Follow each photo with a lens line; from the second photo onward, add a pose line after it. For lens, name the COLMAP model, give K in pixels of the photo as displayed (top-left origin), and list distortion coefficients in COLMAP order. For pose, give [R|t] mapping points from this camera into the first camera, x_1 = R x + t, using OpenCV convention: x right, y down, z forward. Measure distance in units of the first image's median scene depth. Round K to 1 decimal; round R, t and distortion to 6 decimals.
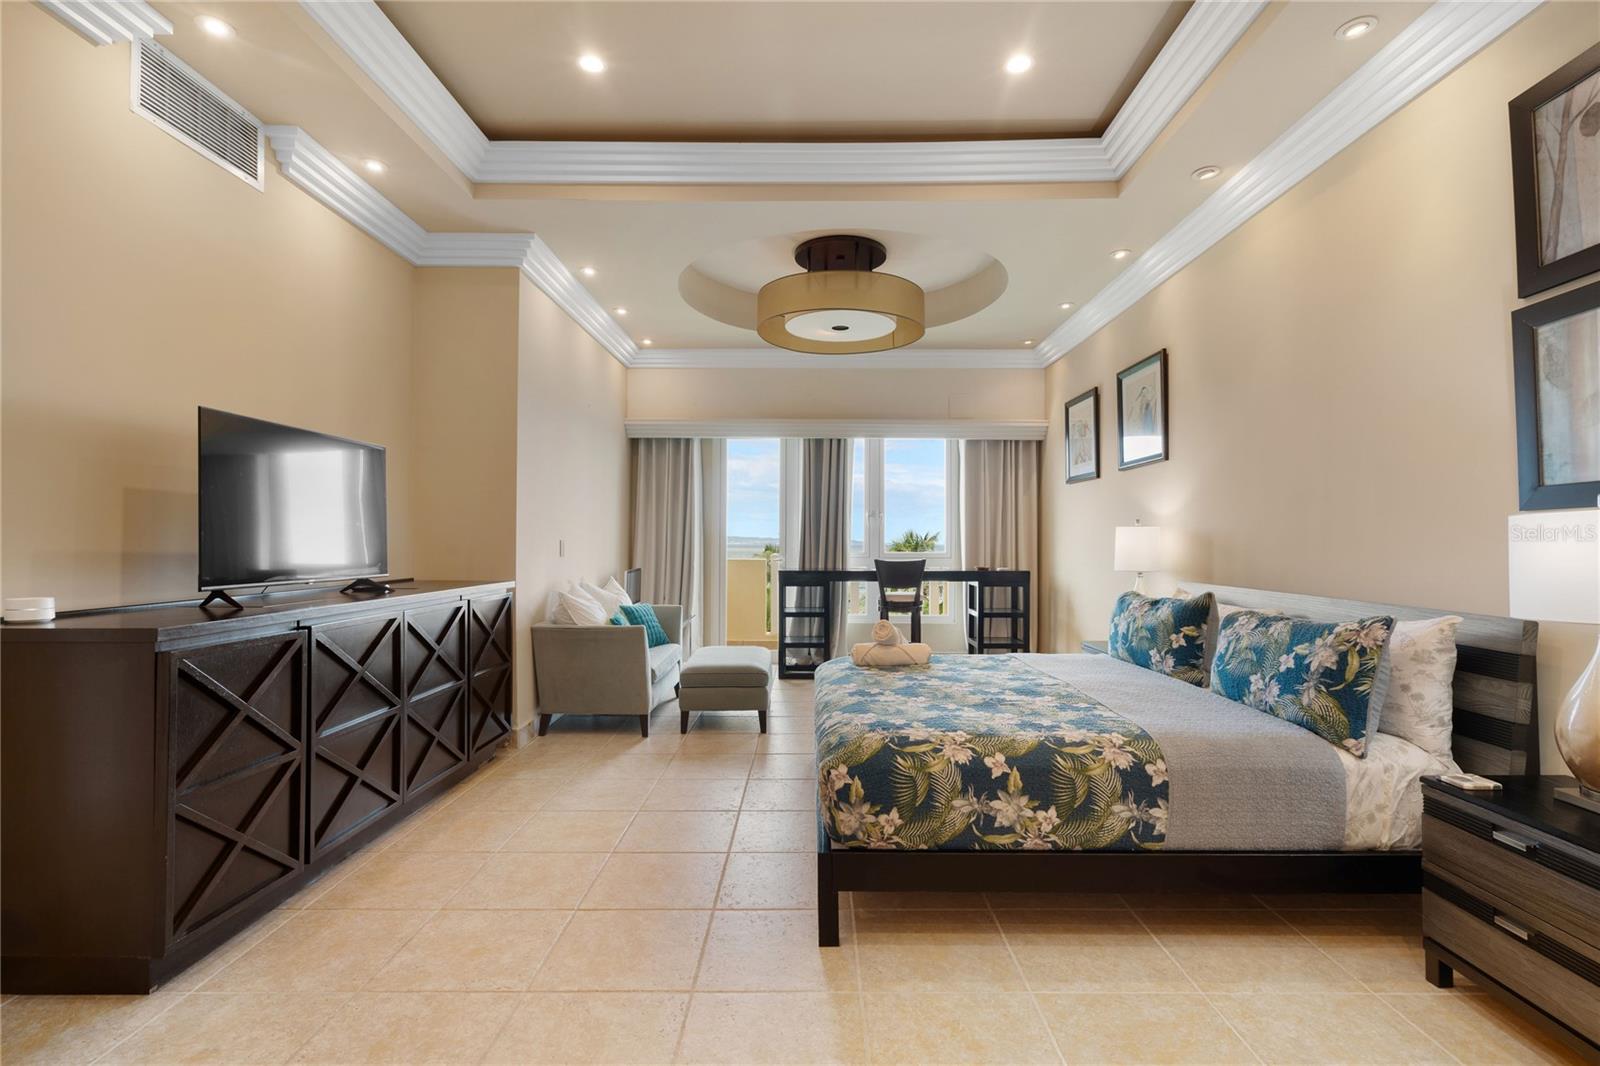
lens RADIAL K [[758.1, 0, 805.3], [0, 758.1, 533.9], [0, 0, 1]] dist [0.001703, 0.001390]
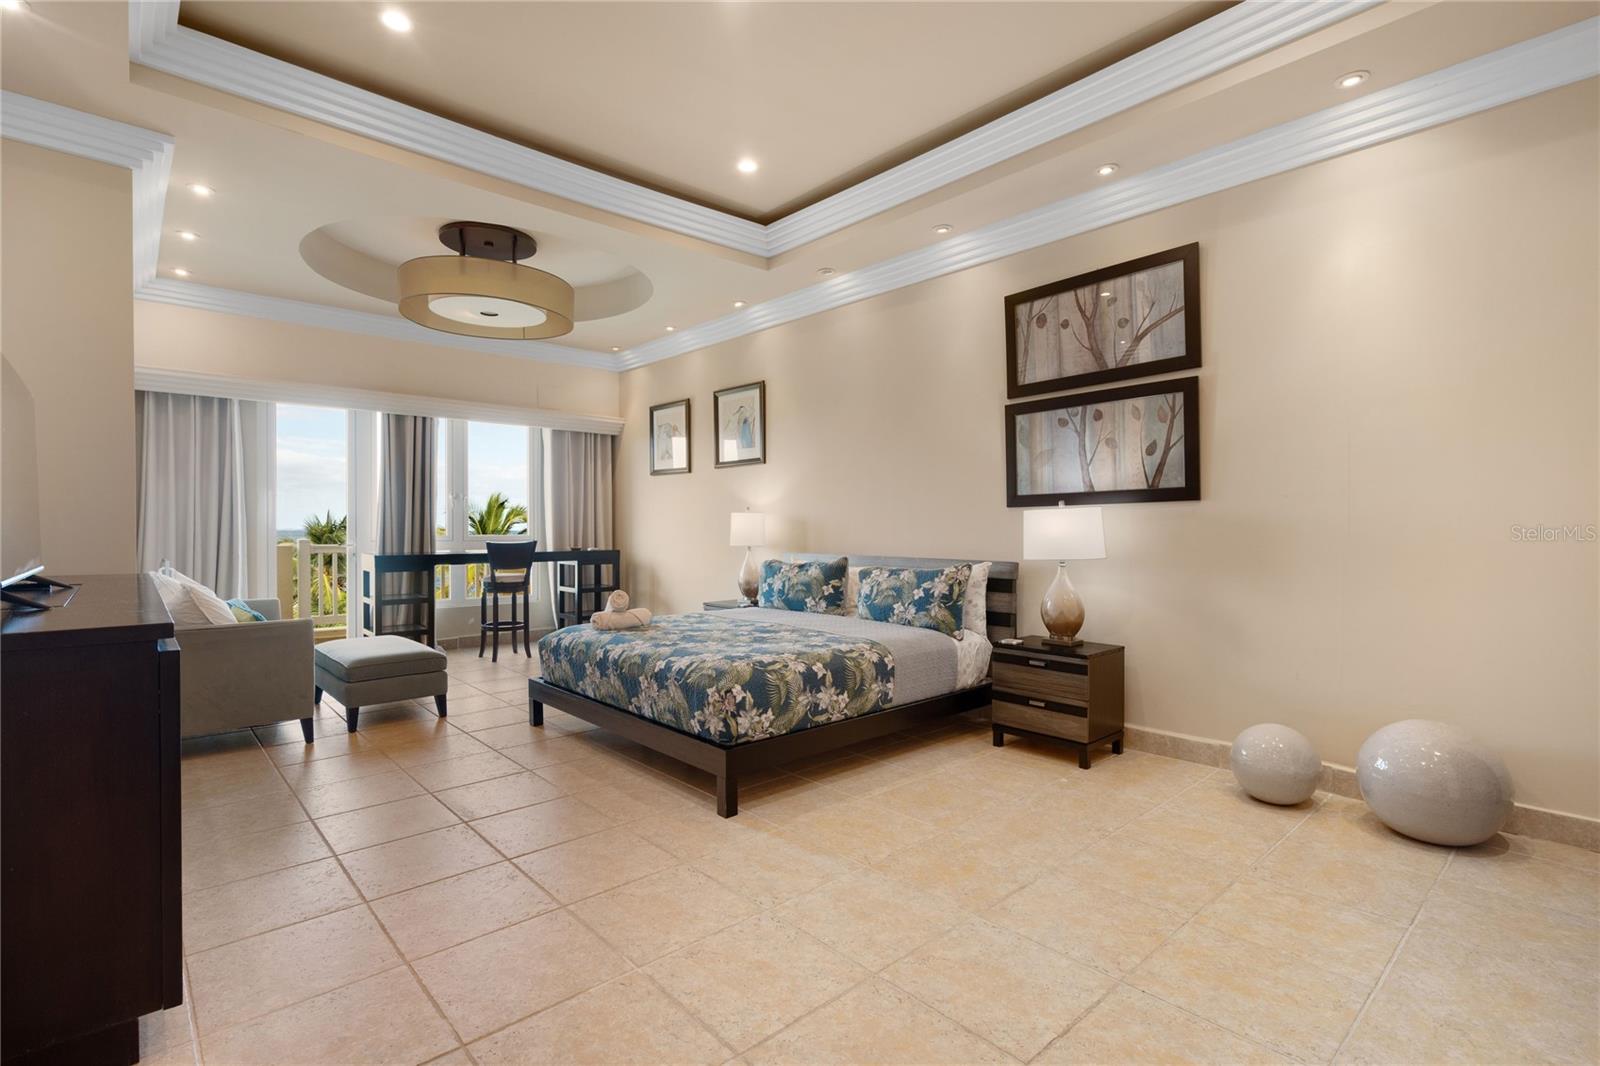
lens RADIAL K [[760.0, 0, 800.1], [0, 760.0, 538.2], [0, 0, 1]] dist [-0.000198, 0.000651]
pose [[0.736040, -0.012235, 0.676828, -0.744593], [-0.005891, 0.999683, 0.024477, 0.003643], [-0.676913, -0.022003, 0.735734, -0.082067]]
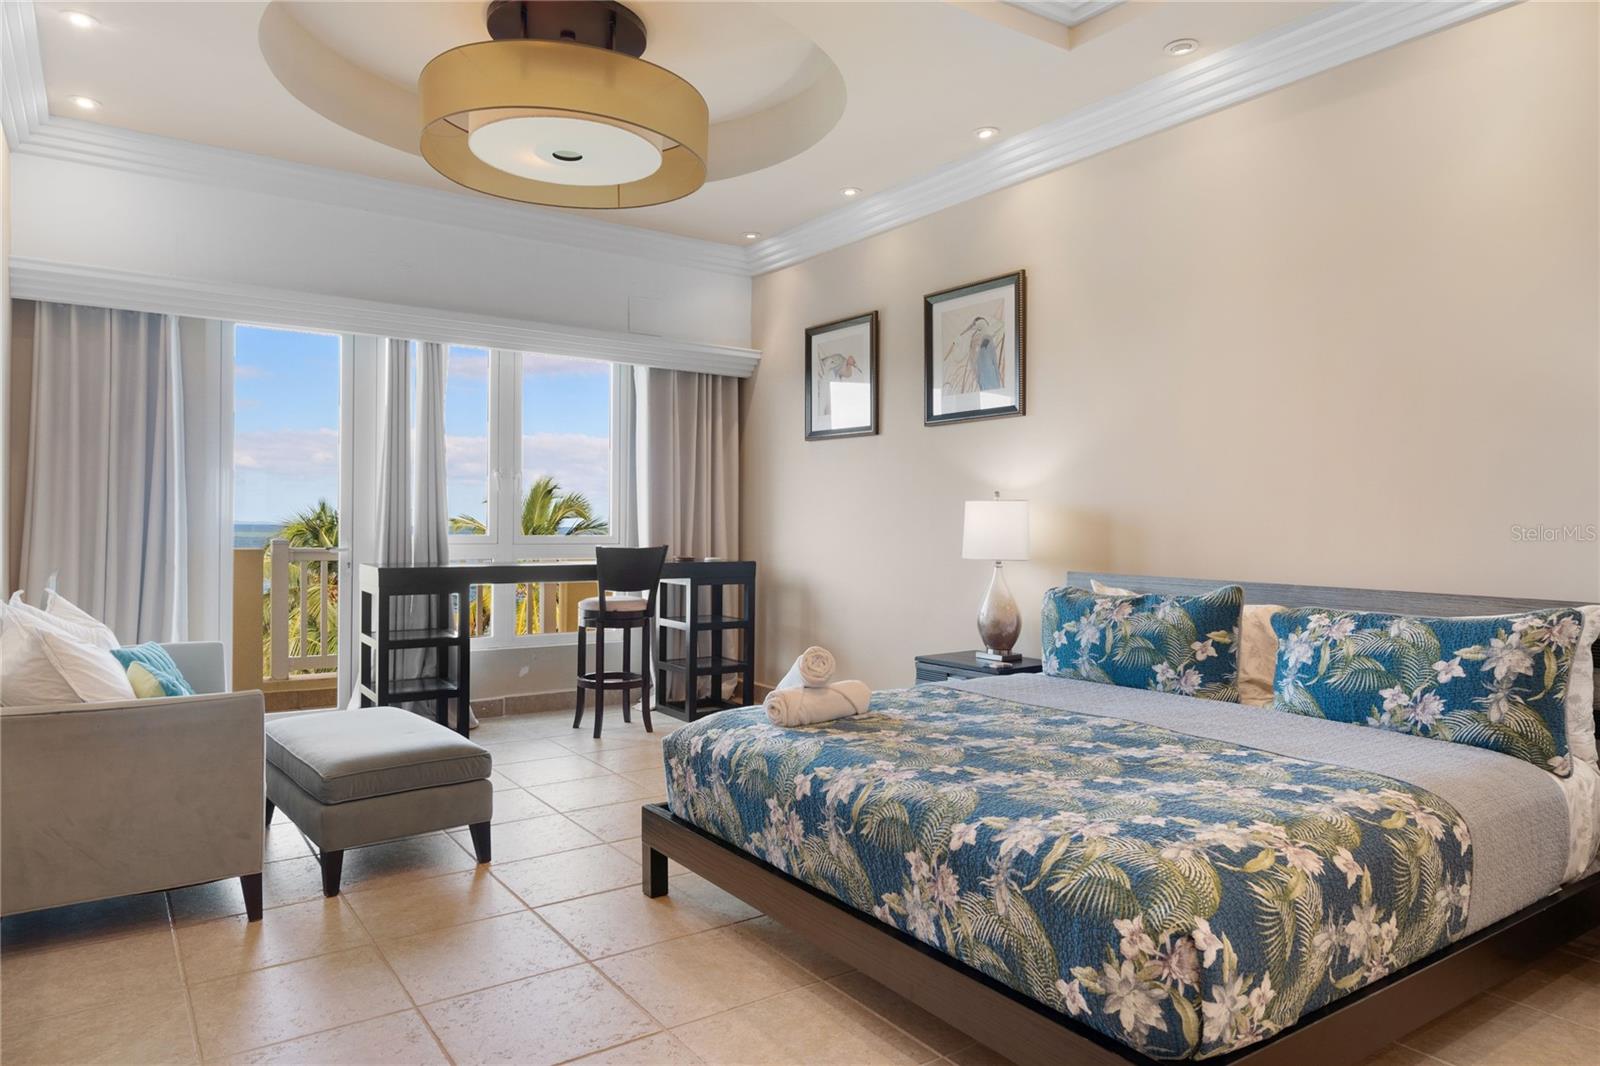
lens RADIAL K [[1022.2, 0, 799.8], [0, 1022.2, 531.7], [0, 0, 1]] dist [0.004736, 0.003500]
pose [[0.816551, -0.000002, 0.577273, -0.583231], [-0.012603, 0.999762, 0.017830, 0.010237], [-0.577136, -0.021835, 0.816356, 0.523852]]
